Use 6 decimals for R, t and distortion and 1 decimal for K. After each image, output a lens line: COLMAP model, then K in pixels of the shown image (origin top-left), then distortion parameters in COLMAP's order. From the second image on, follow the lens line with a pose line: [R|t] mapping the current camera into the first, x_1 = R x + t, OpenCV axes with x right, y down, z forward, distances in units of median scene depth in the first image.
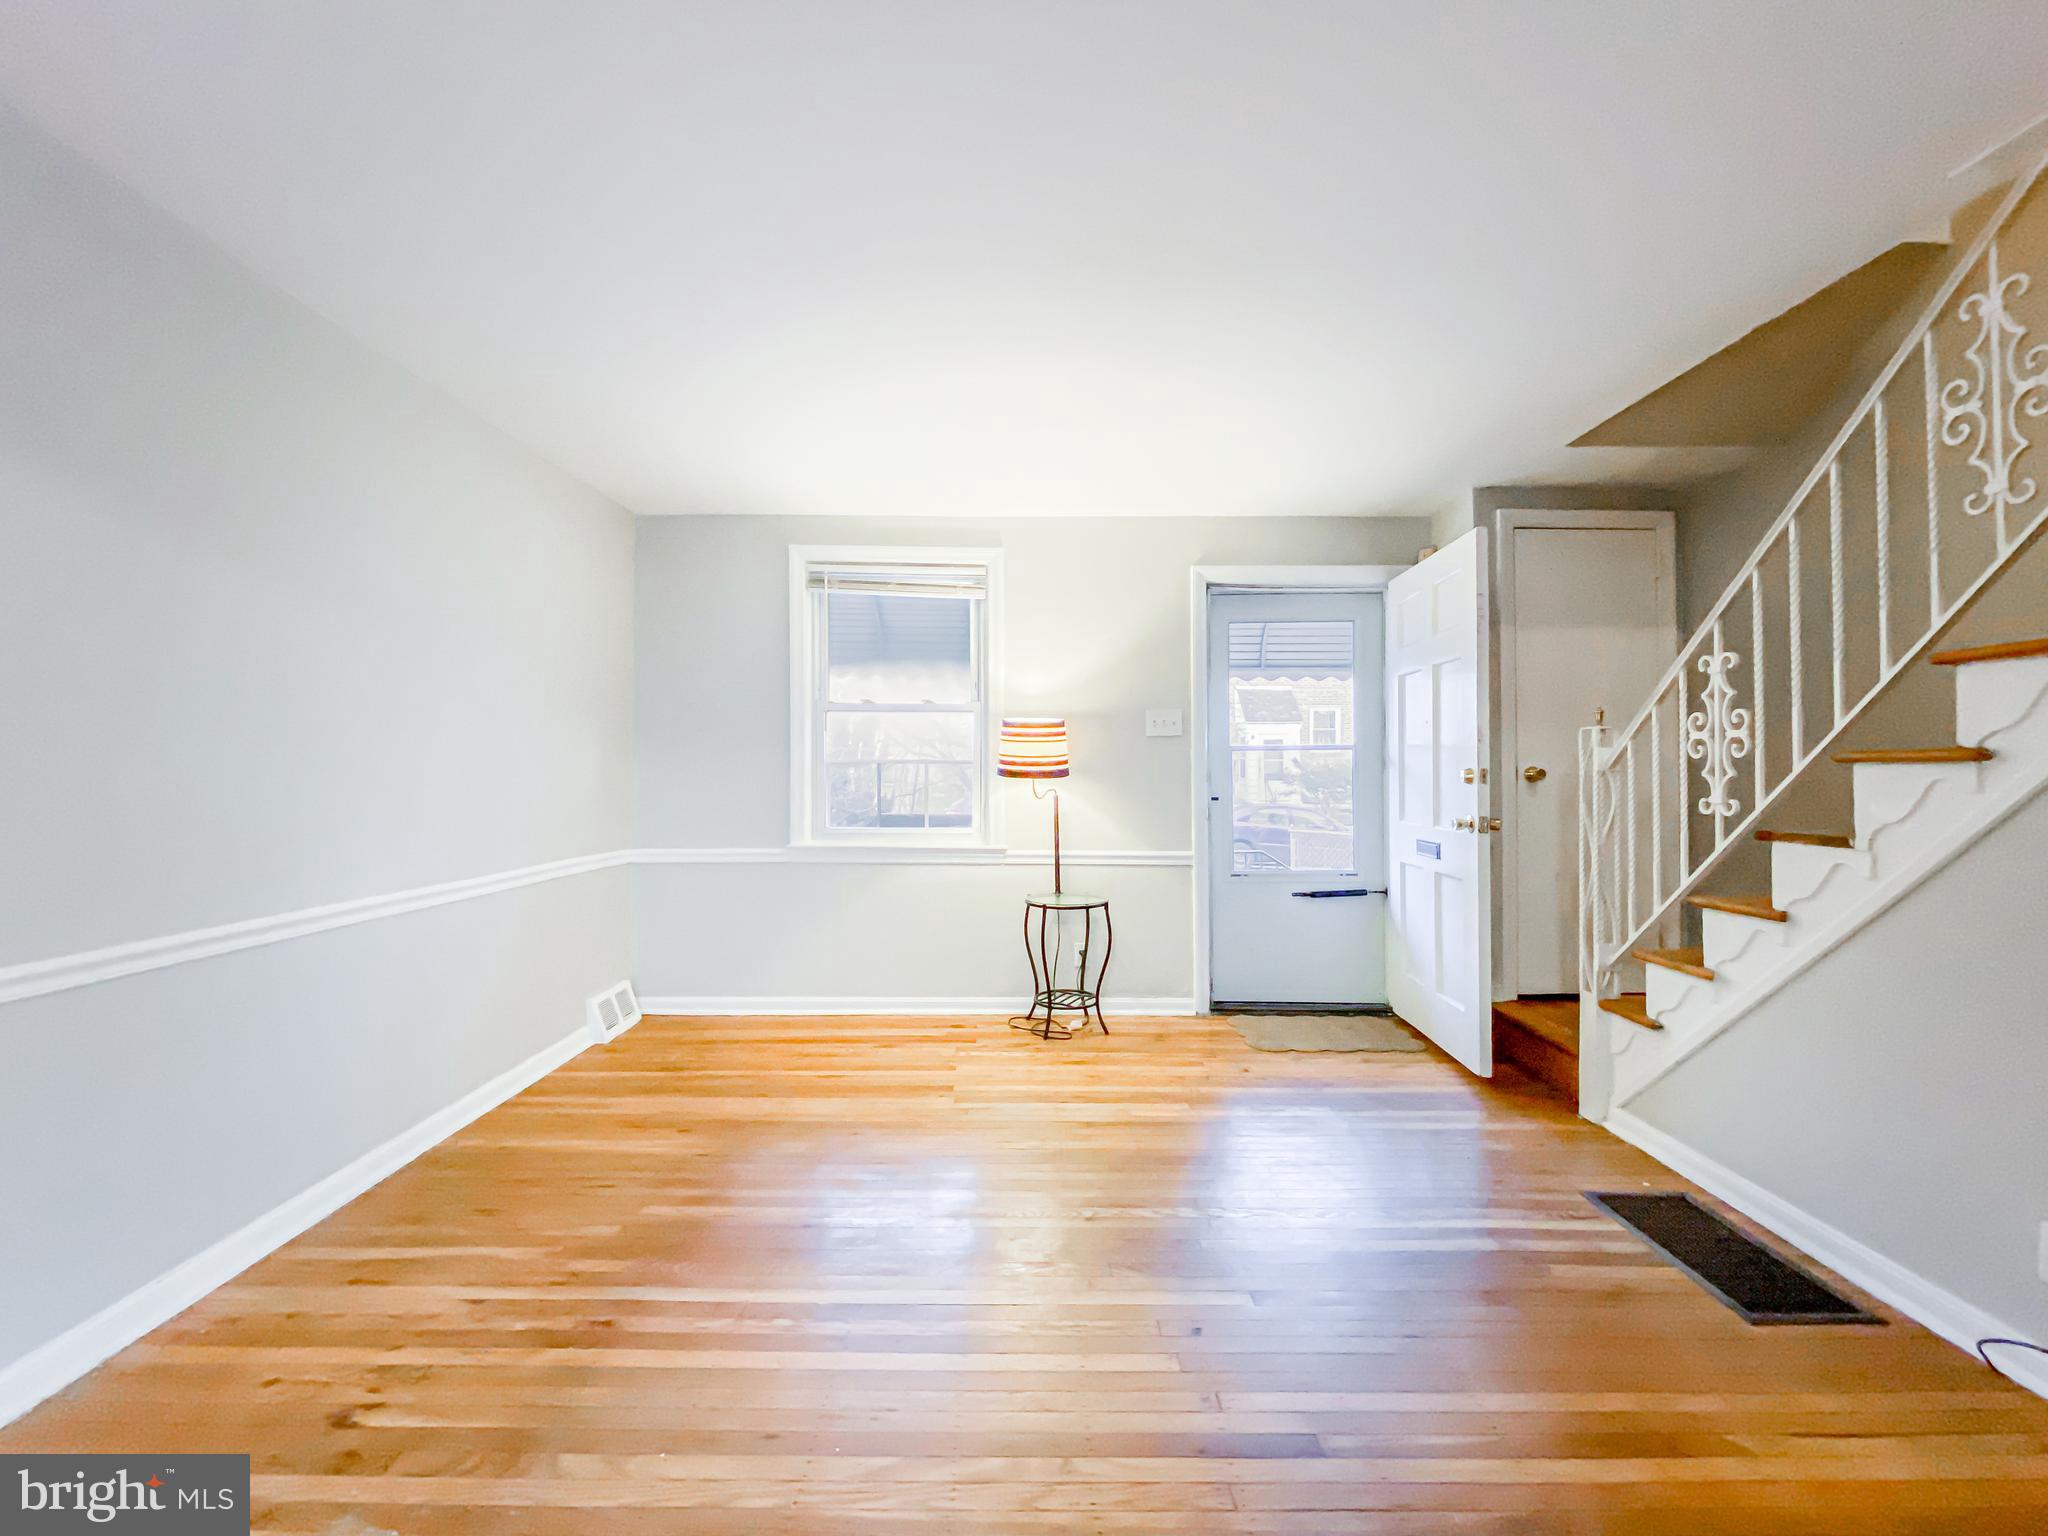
lens RADIAL K [[839.4, 0, 1010.8], [0, 839.4, 764.7], [0, 0, 1]] dist [0.003598, -0.005786]
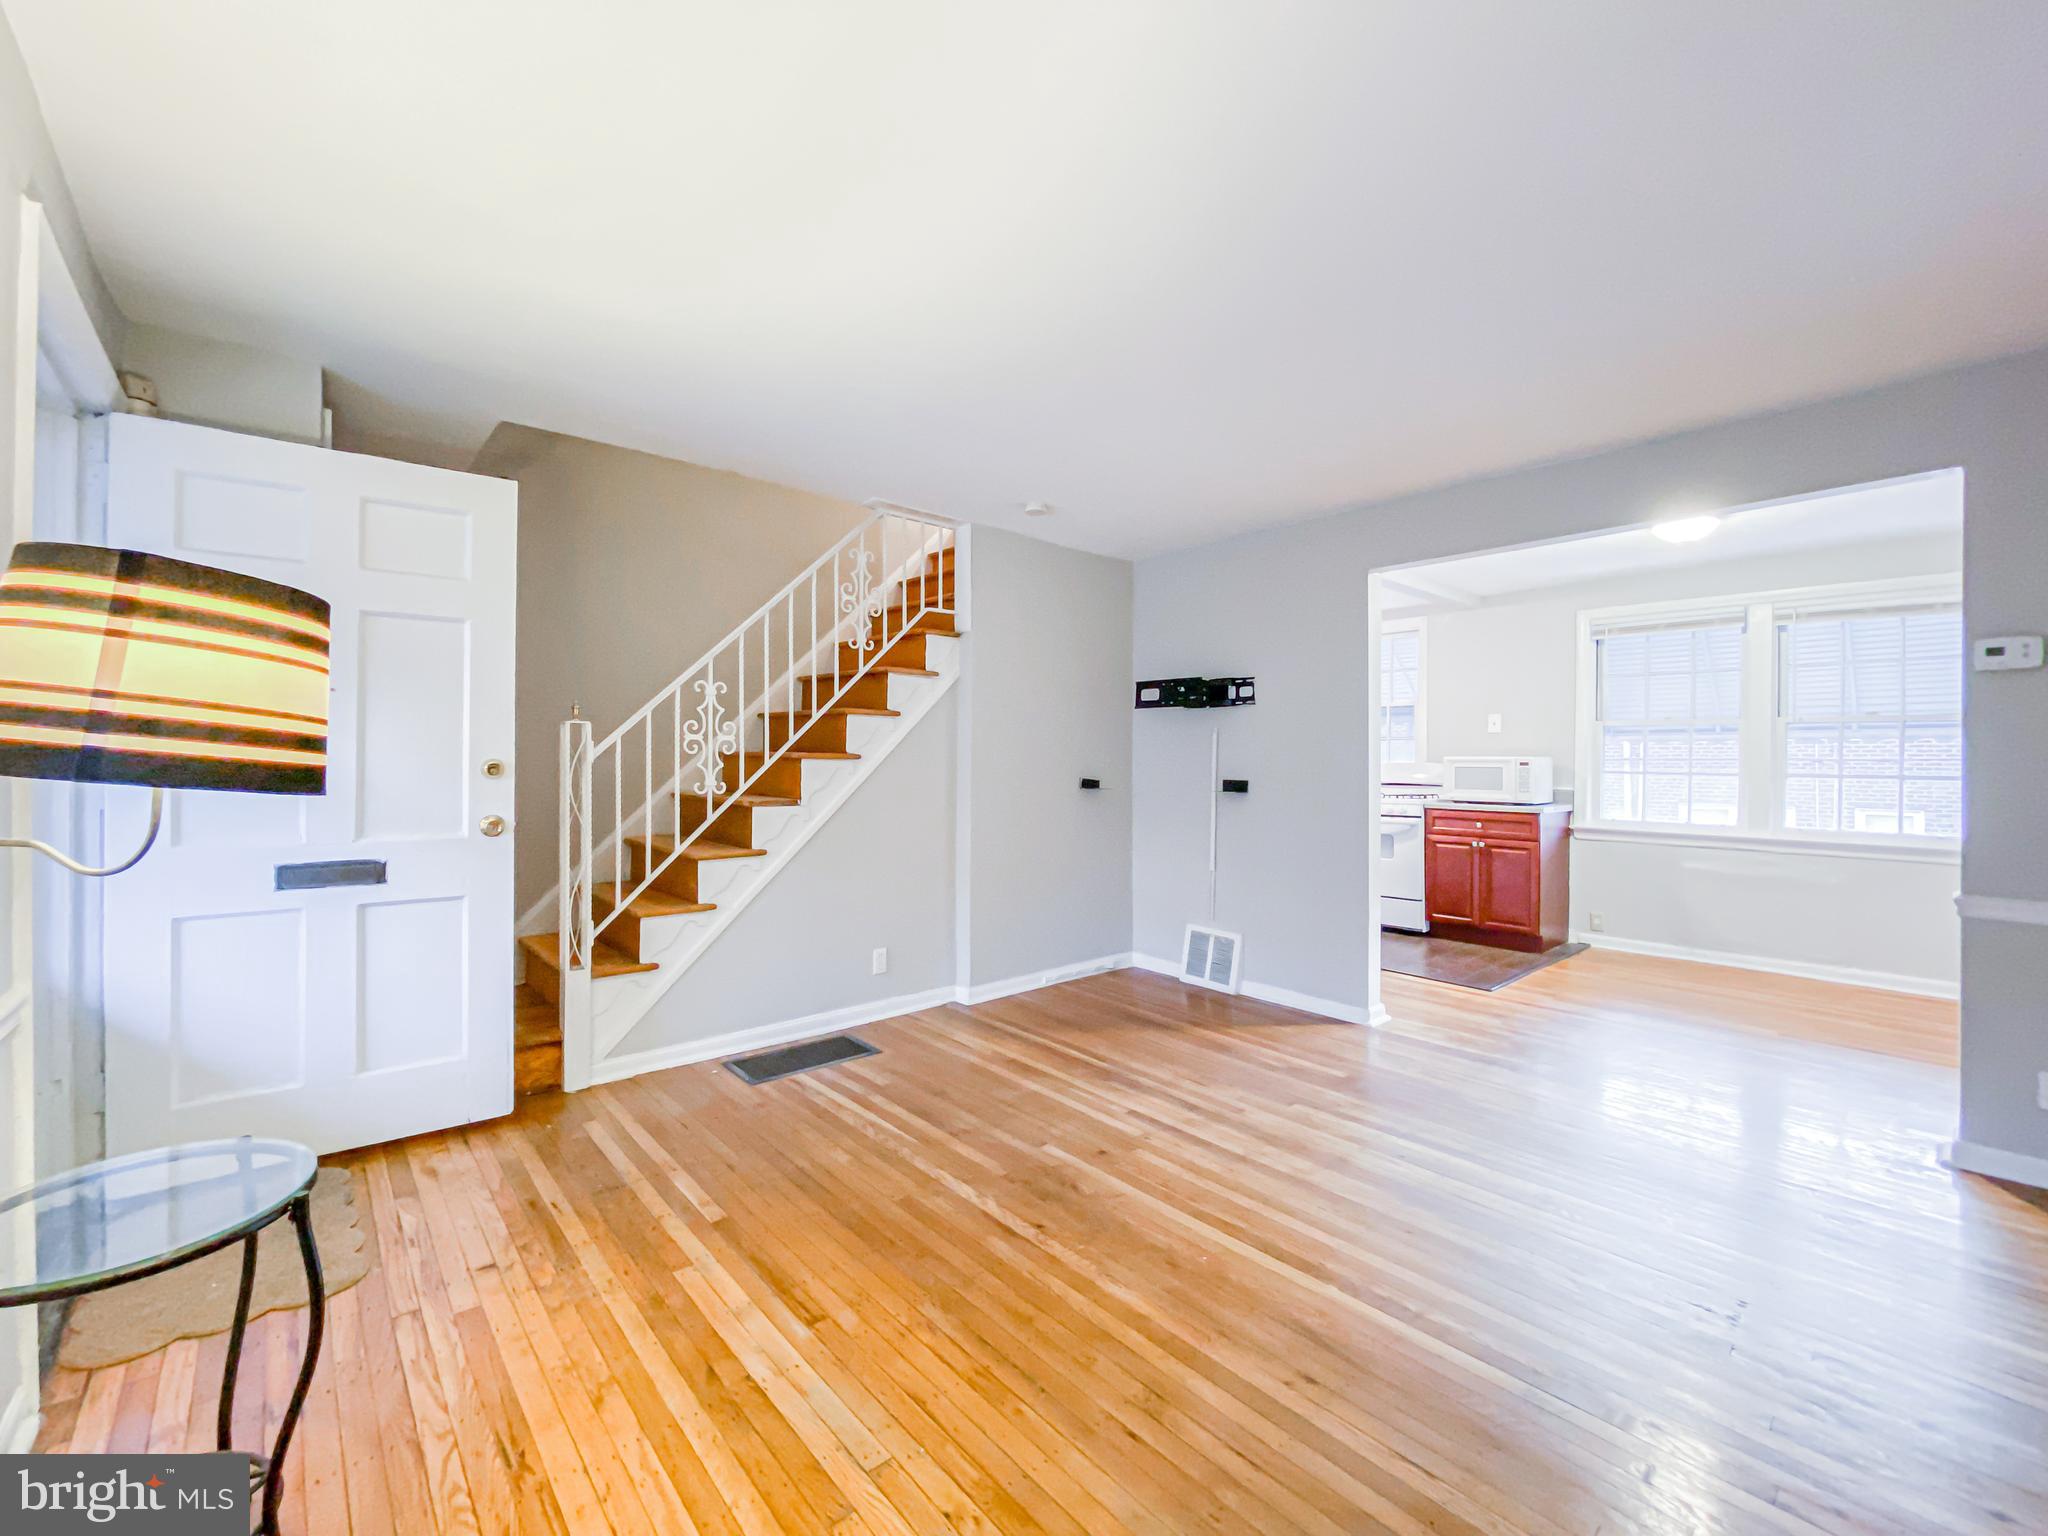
lens RADIAL K [[839.4, 0, 1014.4], [0, 839.4, 753.9], [0, 0, 1]] dist [0.003598, -0.005786]
pose [[-0.662709, 0.000256, 0.748877, -0.592652], [-0.014573, 0.999806, -0.013238, 0.002281], [-0.748735, -0.019687, -0.662577, 1.604569]]
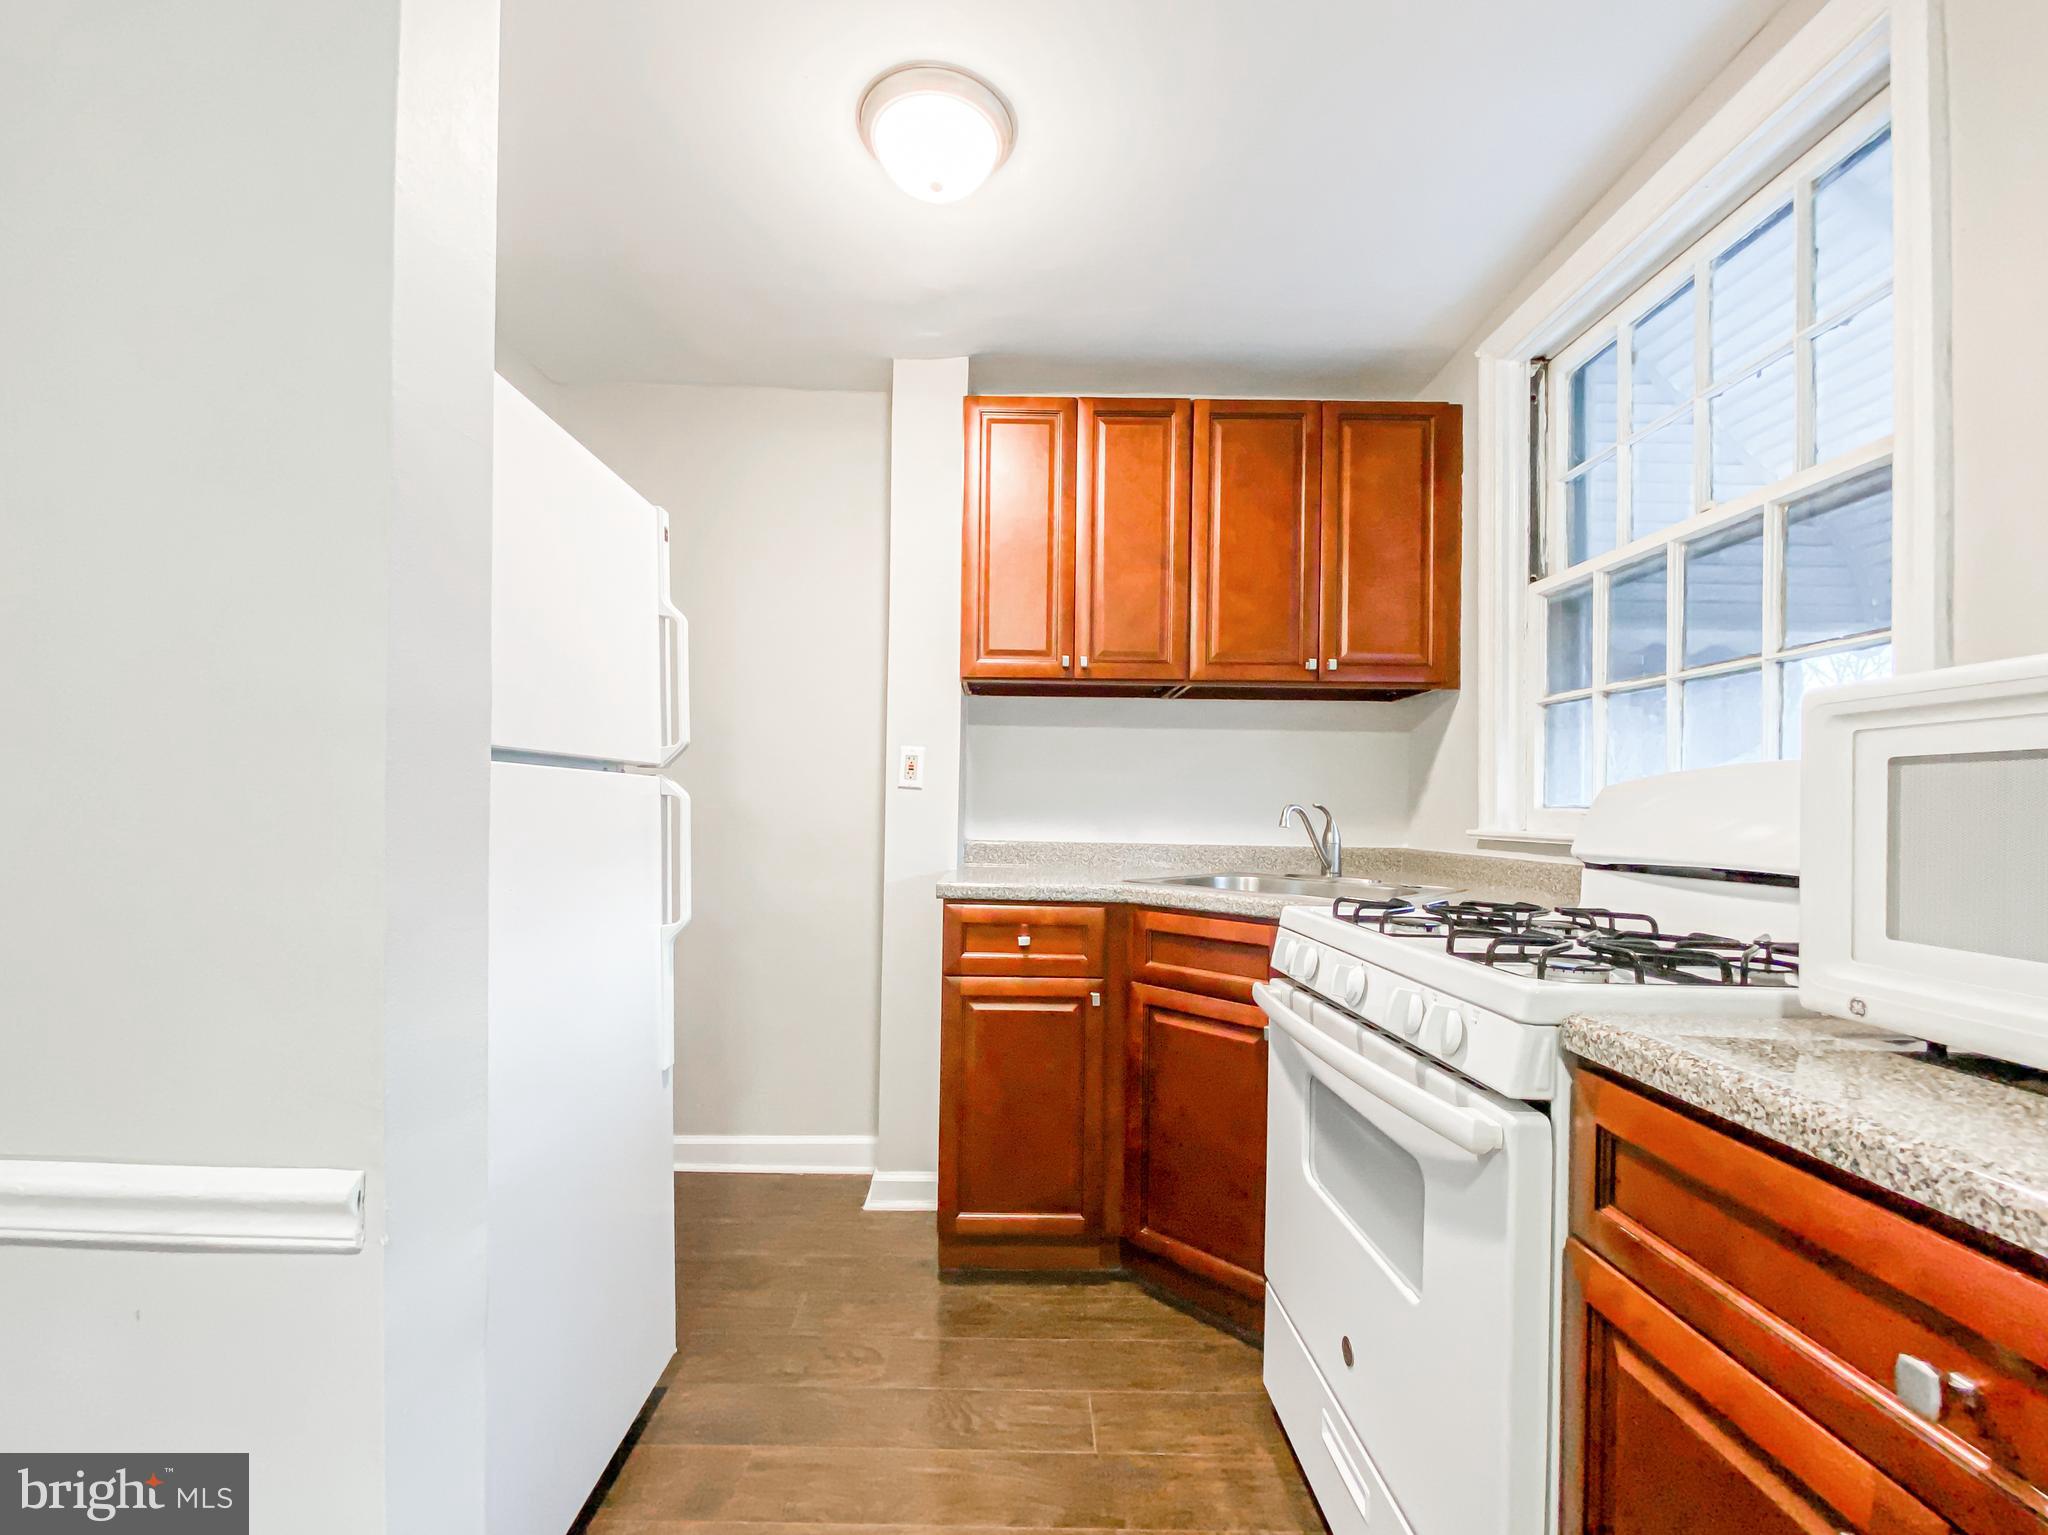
lens RADIAL K [[839.4, 0, 1016.4], [0, 839.4, 808.3], [0, 0, 1]] dist [0.003598, -0.005786]
pose [[0.005313, -0.000789, 0.999986, 0.112886], [-0.026537, 0.999647, 0.000930, 0.015634], [-0.999634, -0.026542, 0.005290, -0.726802]]
